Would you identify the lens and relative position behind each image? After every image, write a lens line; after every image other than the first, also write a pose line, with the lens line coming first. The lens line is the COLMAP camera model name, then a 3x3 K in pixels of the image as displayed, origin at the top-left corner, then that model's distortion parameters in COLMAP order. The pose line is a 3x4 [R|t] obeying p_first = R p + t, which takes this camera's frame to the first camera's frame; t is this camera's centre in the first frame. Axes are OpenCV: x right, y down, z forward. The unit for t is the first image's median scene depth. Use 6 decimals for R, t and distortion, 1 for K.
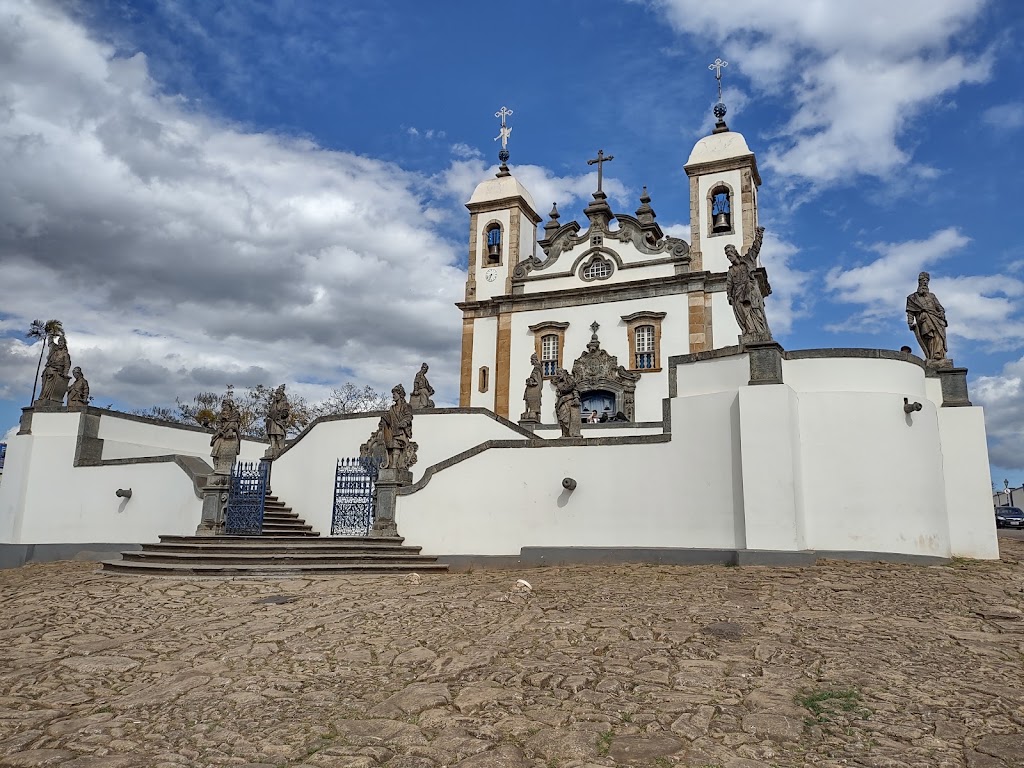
lens RADIAL K [[782.1, 0, 518.4], [0, 782.1, 383.9], [0, 0, 1]] dist [0.051603, -0.008113]
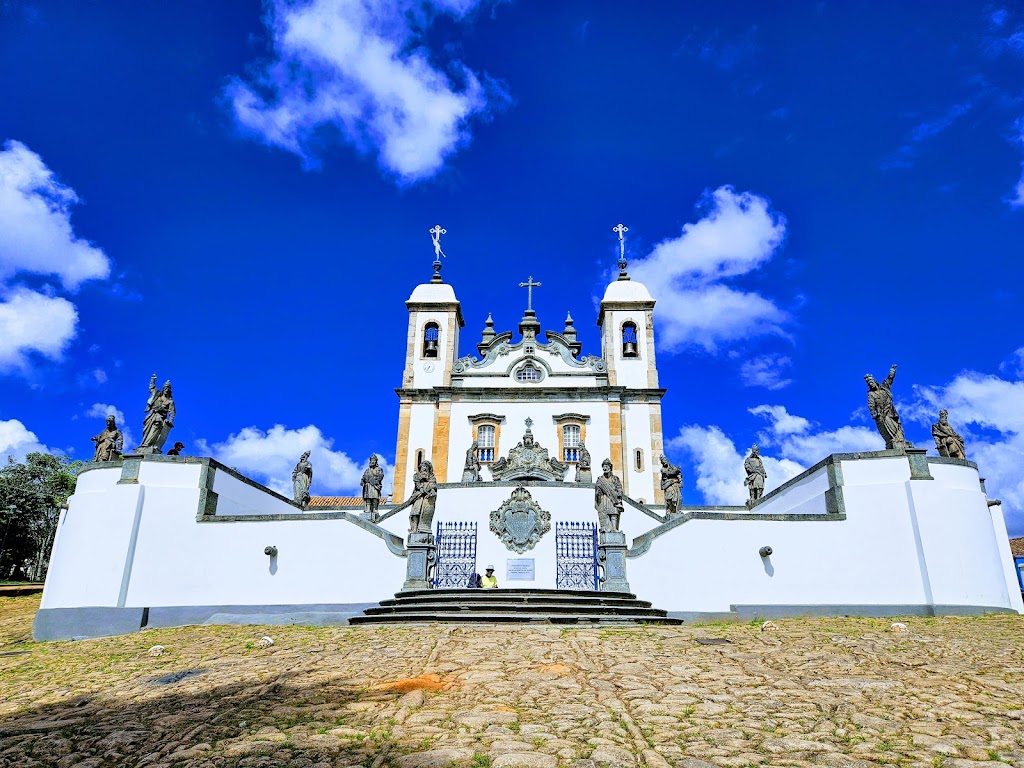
lens RADIAL K [[696.2, 0, 516.3], [0, 696.2, 383.4], [0, 0, 1]] dist [0.054013, 0.003265]
pose [[0.926198, 0.113735, 0.359475, -0.308323], [-0.064923, 0.987286, -0.145093, 0.022790], [-0.371407, 0.111047, 0.921806, 0.041217]]
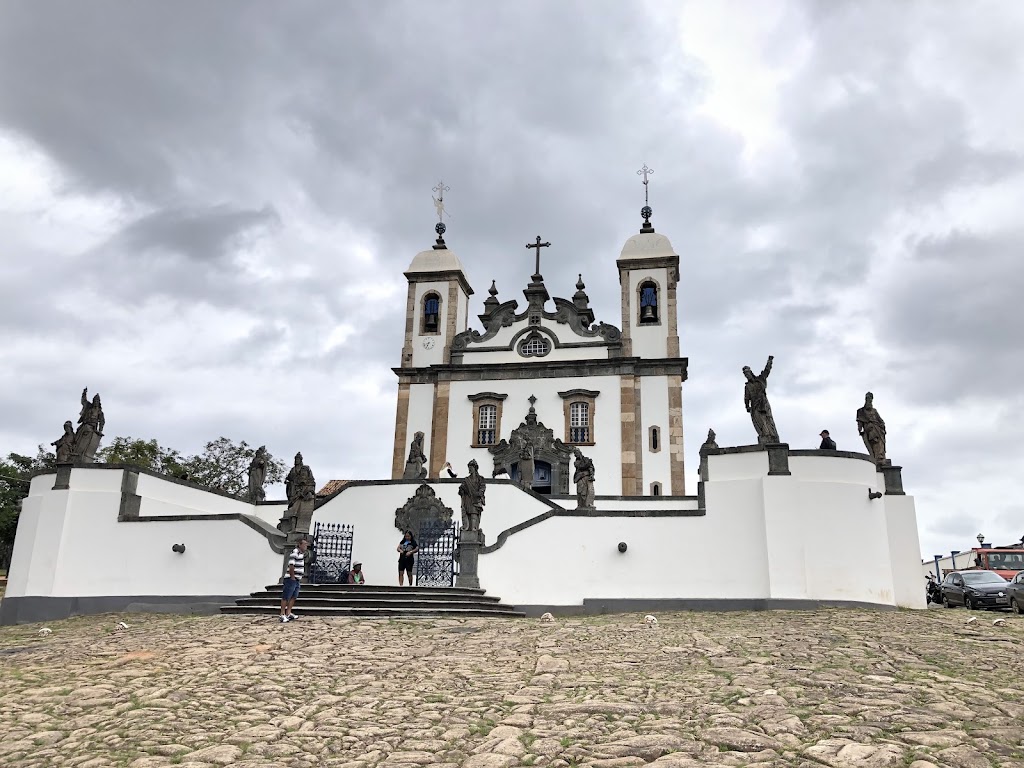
lens RADIAL K [[852.8, 0, 510.6], [0, 852.8, 385.3], [0, 0, 1]] dist [0.036765, -0.012448]
pose [[0.977989, 0.057457, 0.200588, -0.169912], [-0.044334, 0.996609, -0.069319, -0.011692], [-0.203890, 0.058900, 0.977220, -0.134102]]
